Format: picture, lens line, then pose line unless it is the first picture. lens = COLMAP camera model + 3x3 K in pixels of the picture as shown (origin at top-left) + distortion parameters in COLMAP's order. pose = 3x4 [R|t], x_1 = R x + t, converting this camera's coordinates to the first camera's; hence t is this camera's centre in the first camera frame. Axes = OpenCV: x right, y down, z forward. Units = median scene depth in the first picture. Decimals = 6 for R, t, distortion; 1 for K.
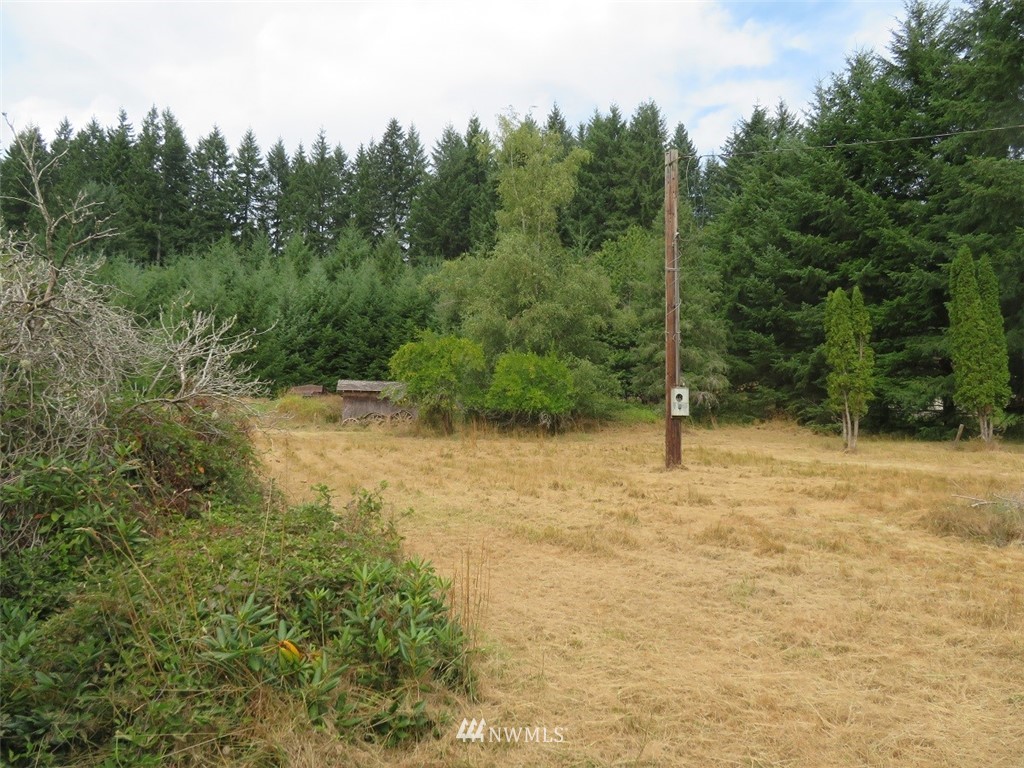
lens RADIAL K [[711.1, 0, 513.7], [0, 711.1, 385.8], [0, 0, 1]] dist [-0.007156, -0.005949]
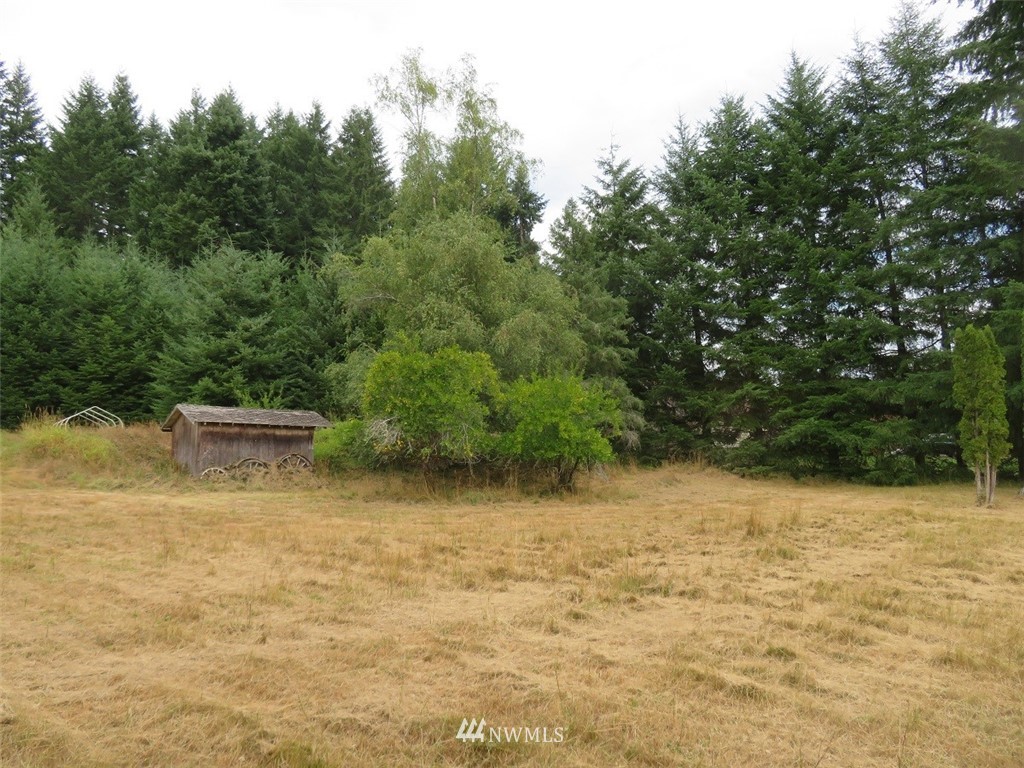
lens RADIAL K [[711.1, 0, 512.1], [0, 711.1, 383.6], [0, 0, 1]] dist [-0.007156, -0.005949]
pose [[0.846736, 0.045882, 0.530031, -0.081048], [-0.024608, 0.998586, -0.047131, -0.001004], [-0.531444, 0.026864, 0.846668, 0.084752]]
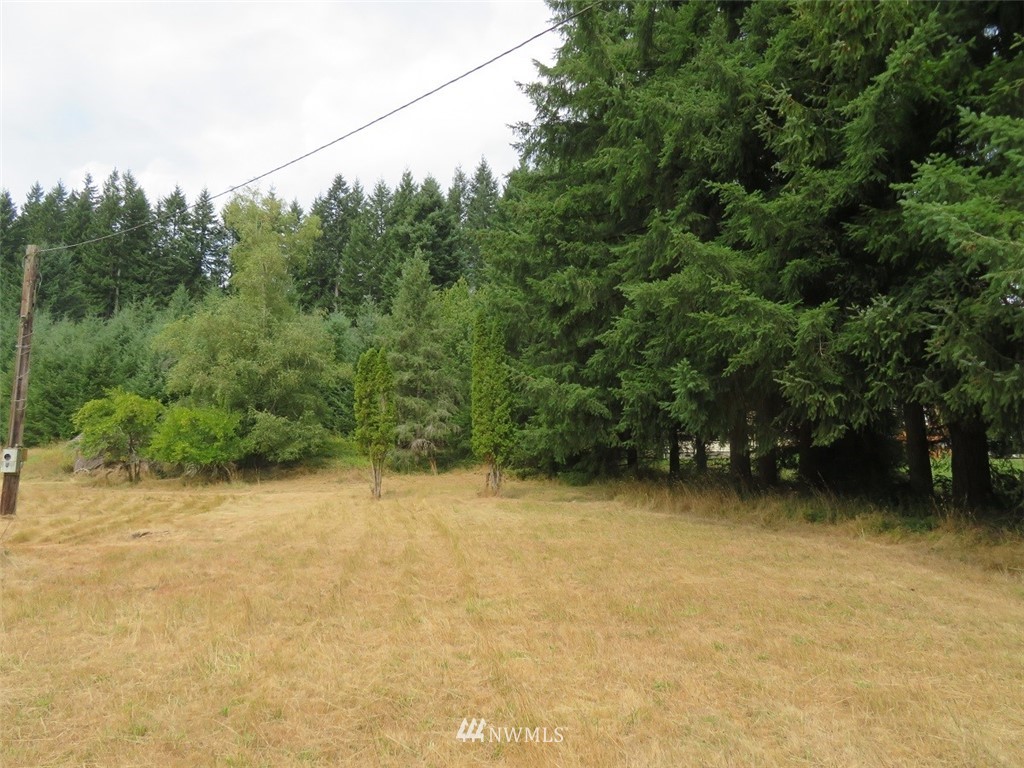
lens RADIAL K [[711.1, 0, 510.0], [0, 711.1, 383.1], [0, 0, 1]] dist [-0.007156, -0.005949]
pose [[0.999360, -0.022035, -0.028182, 0.104942], [0.020307, 0.997981, -0.060183, -0.001571], [0.029452, 0.059572, 0.997789, -0.016567]]
